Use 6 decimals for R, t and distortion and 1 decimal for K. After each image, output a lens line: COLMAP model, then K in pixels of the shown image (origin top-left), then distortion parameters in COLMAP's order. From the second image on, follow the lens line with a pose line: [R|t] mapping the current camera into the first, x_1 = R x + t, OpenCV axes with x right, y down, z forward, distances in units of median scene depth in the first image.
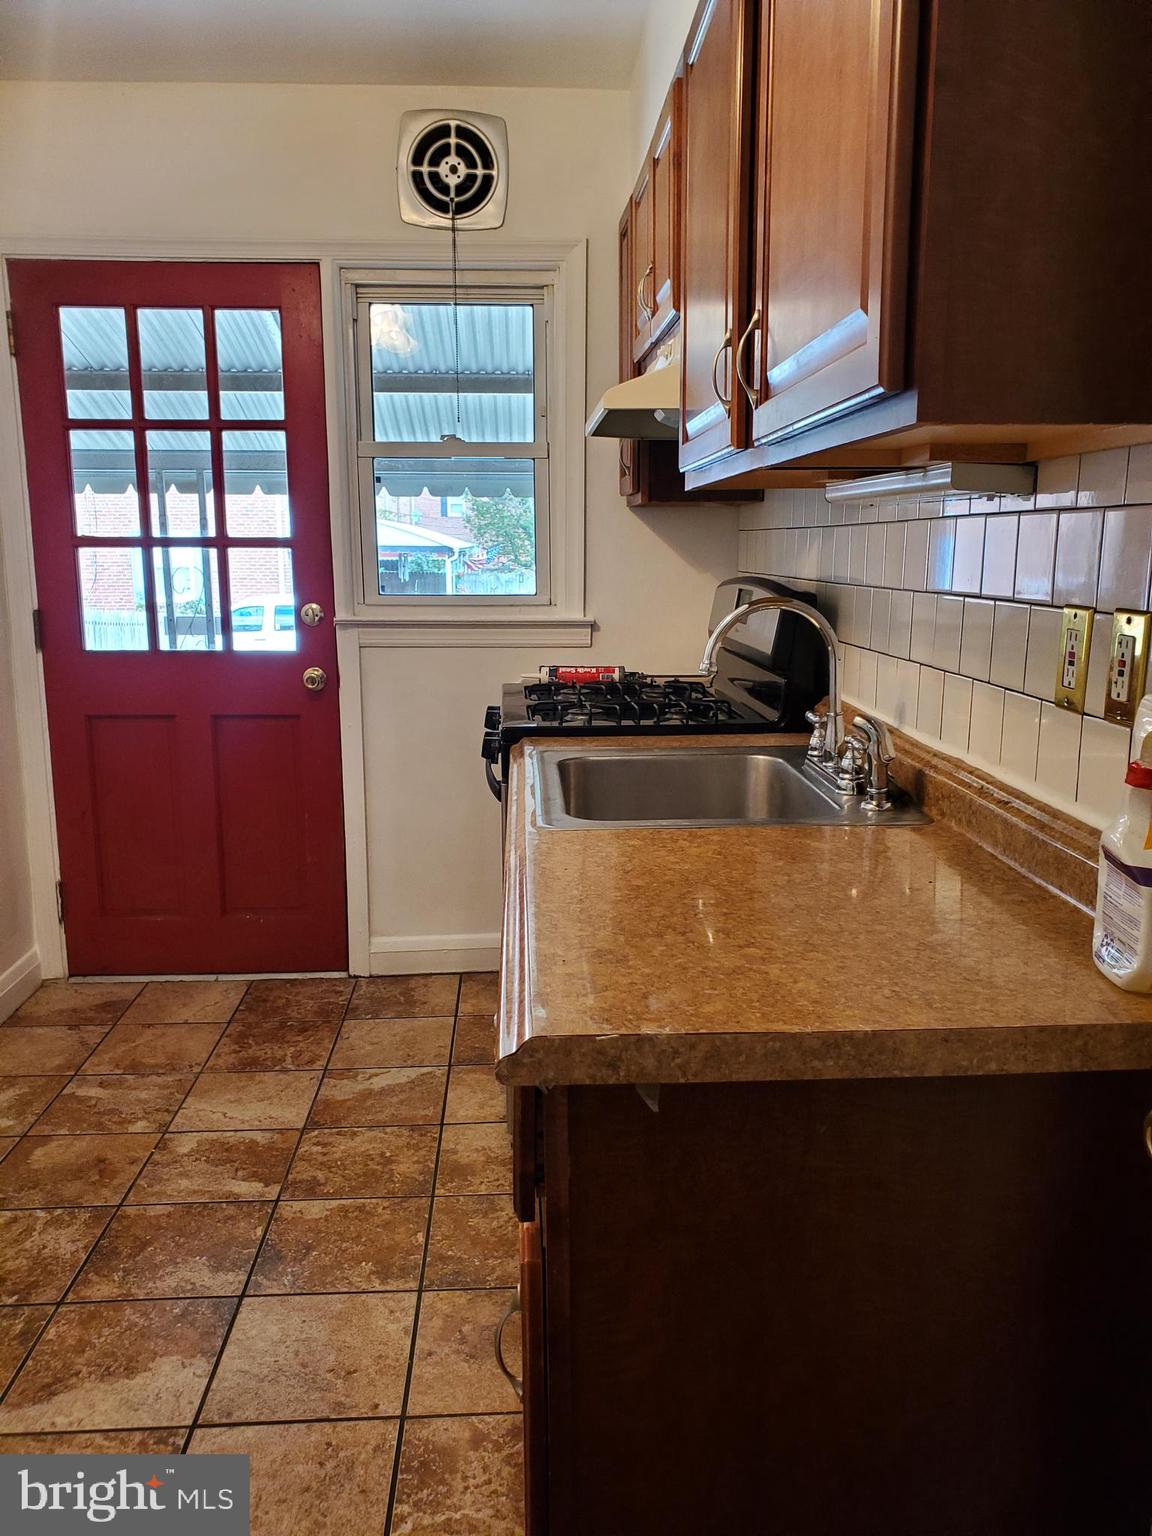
lens RADIAL K [[1196.2, 0, 581.6], [0, 1196.2, 775.3], [0, 0, 1]] dist [0.007953, 0.010628]
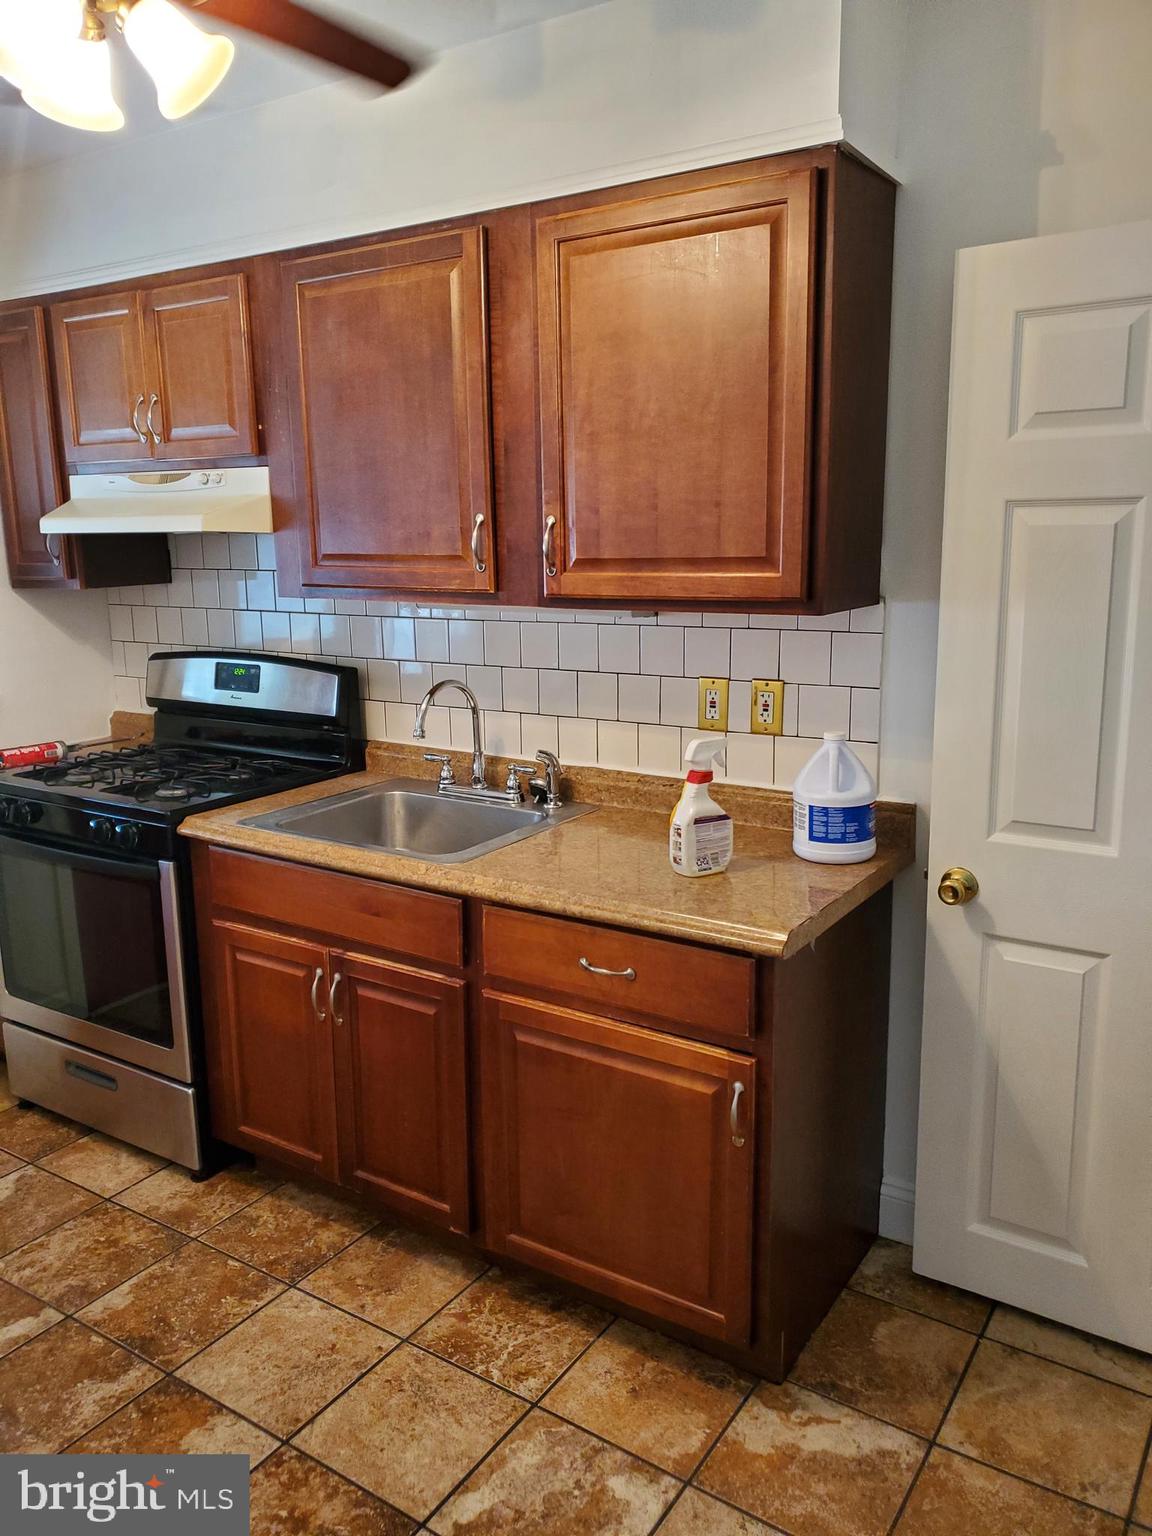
lens RADIAL K [[1196.2, 0, 563.6], [0, 1196.2, 758.8], [0, 0, 1]] dist [0.007953, 0.010628]
pose [[0.597382, -0.162337, 0.785354, -0.837572], [0.165808, 0.983140, 0.077098, -0.132163], [-0.784629, 0.084161, 0.614227, 0.017919]]
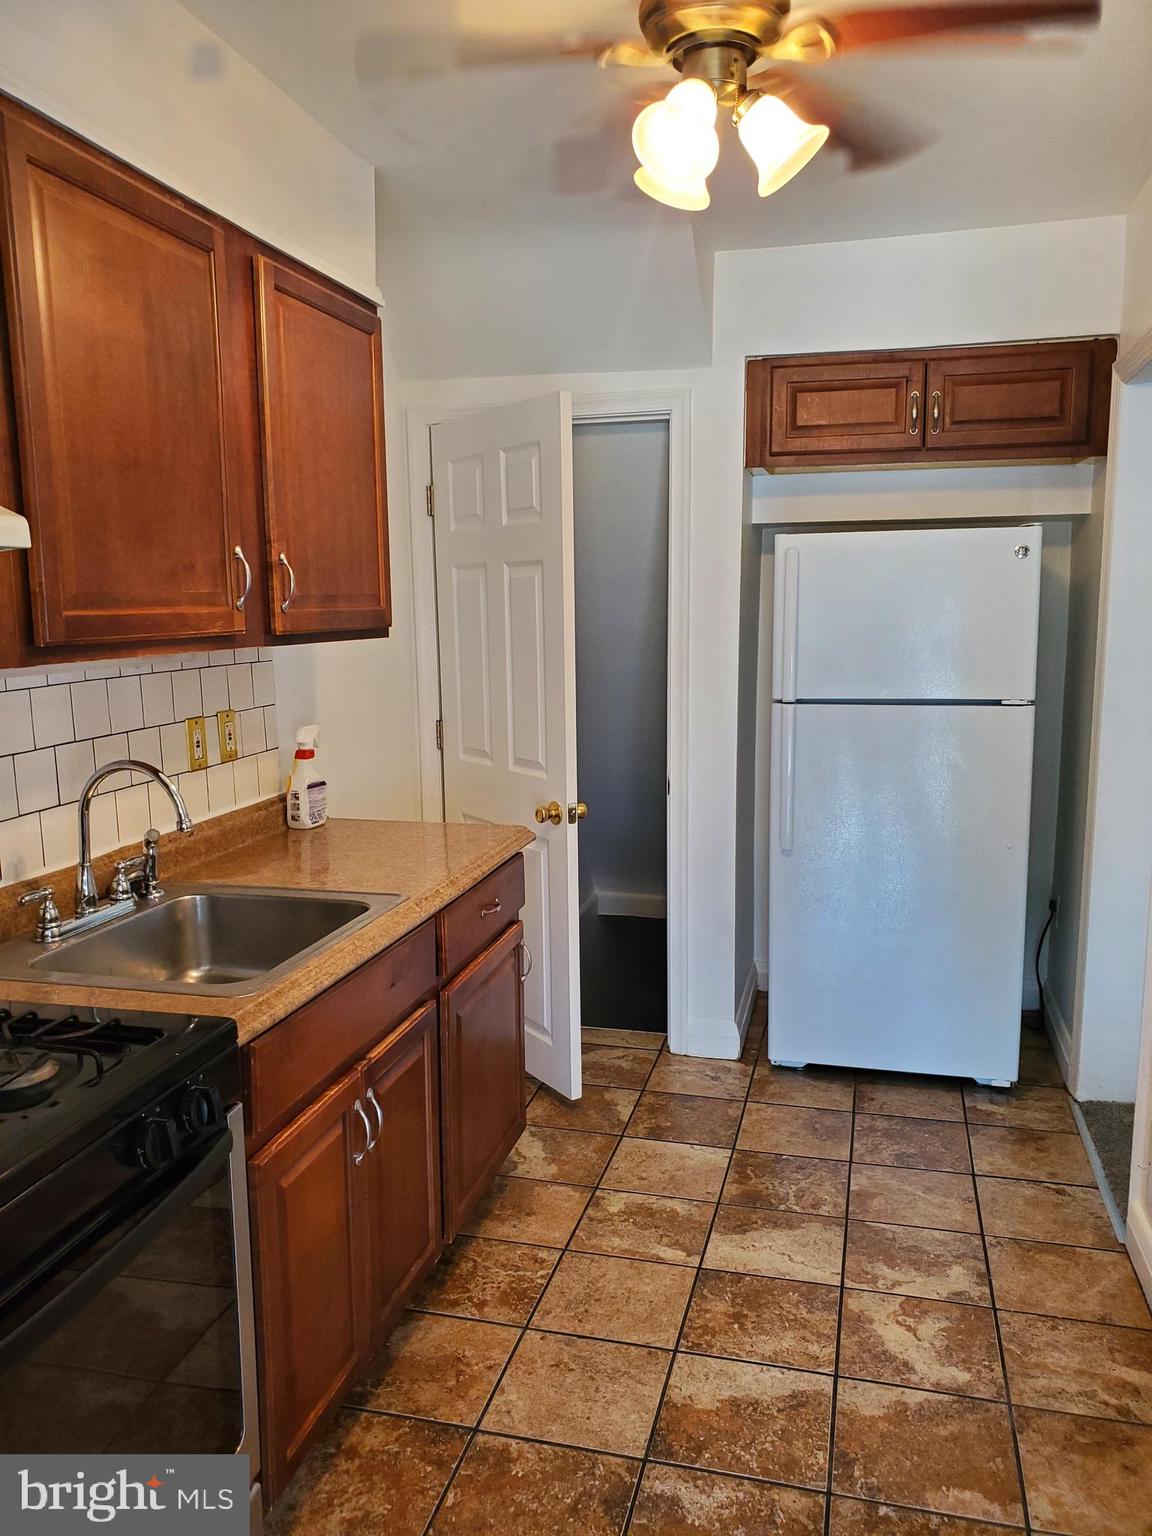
lens RADIAL K [[1196.2, 0, 572.7], [0, 1196.2, 776.9], [0, 0, 1]] dist [0.007953, 0.010628]
pose [[-0.954339, -0.033636, 0.296824, -0.507975], [0.069088, 0.941849, 0.328858, -0.432028], [-0.290625, 0.334349, -0.896520, 1.740194]]
